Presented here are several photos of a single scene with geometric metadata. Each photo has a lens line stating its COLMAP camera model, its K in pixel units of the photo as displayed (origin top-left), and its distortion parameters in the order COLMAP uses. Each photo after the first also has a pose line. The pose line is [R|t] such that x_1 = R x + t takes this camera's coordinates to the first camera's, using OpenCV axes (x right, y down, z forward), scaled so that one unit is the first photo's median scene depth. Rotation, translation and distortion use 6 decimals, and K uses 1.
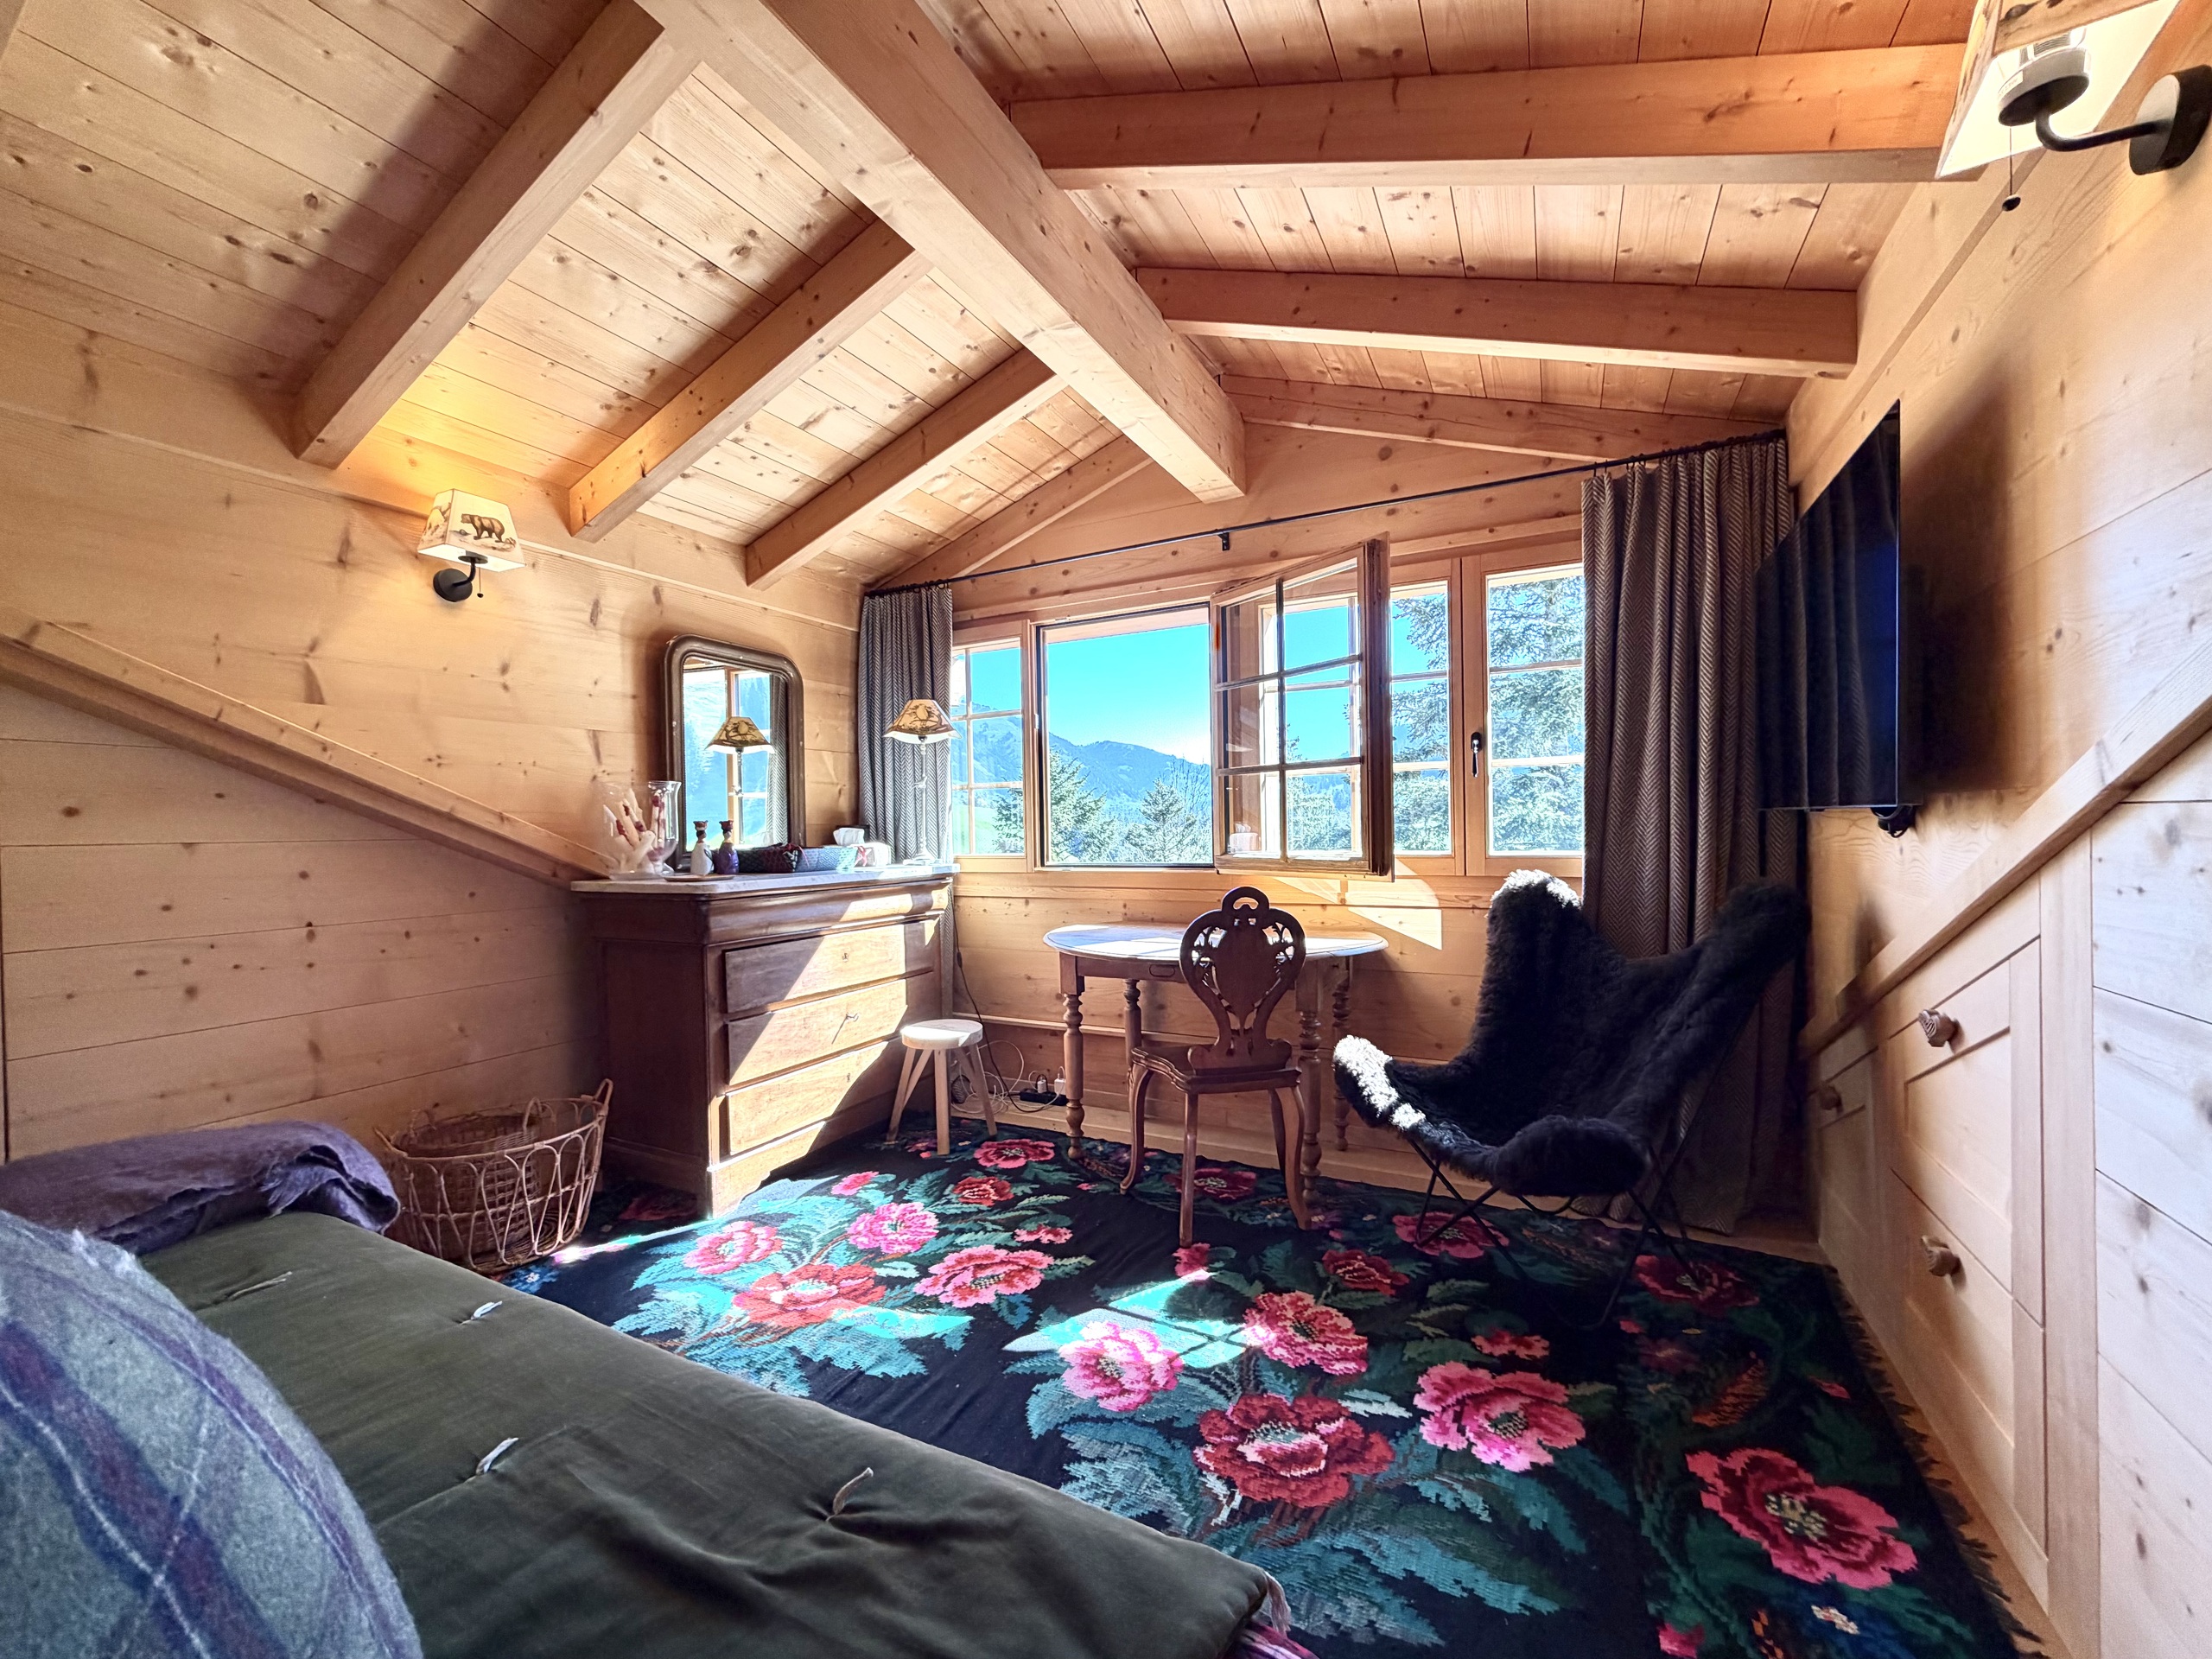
lens RADIAL K [[891.1, 0, 1106.0], [0, 891.1, 829.5], [0, 0, 1]] dist [0.001804, -0.000313]
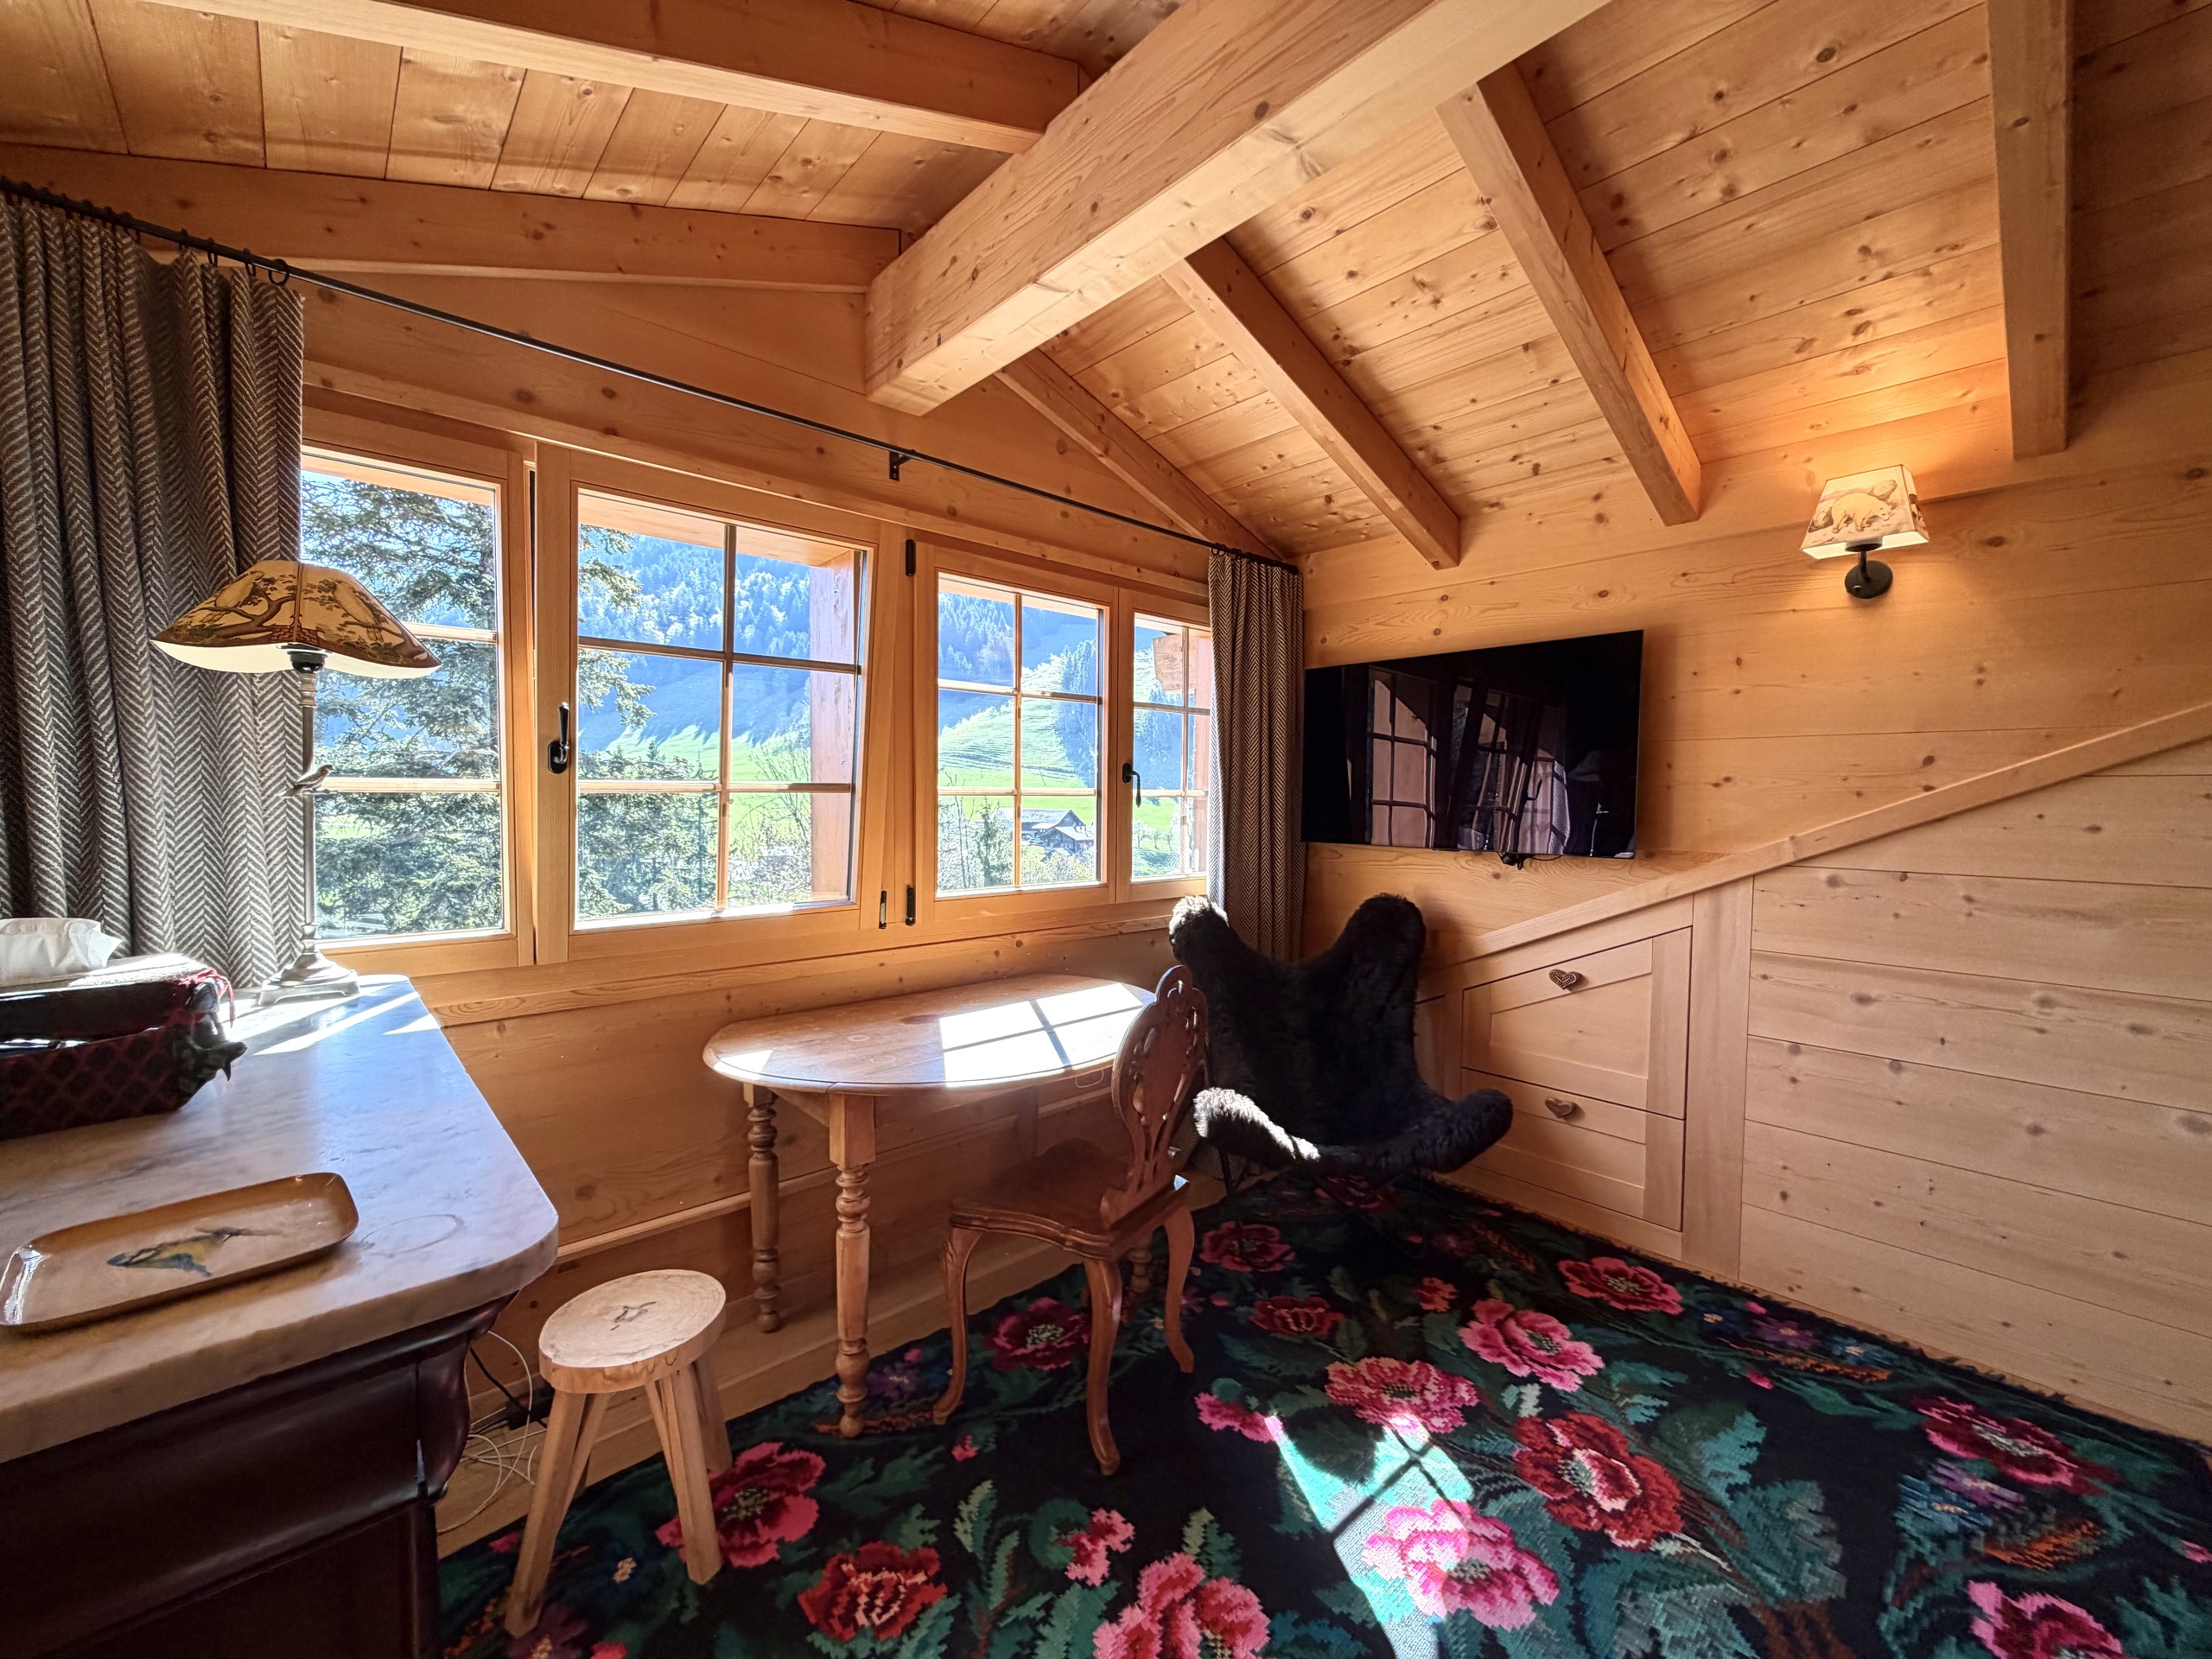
lens RADIAL K [[877.3, 0, 1104.7], [0, 877.3, 837.8], [0, 0, 1]] dist [-0.001035, -0.000155]
pose [[0.350245, -0.018384, 0.936478, -0.717473], [-0.010475, 0.999668, 0.023542, -0.064286], [-0.936599, -0.018055, 0.349937, 0.888608]]
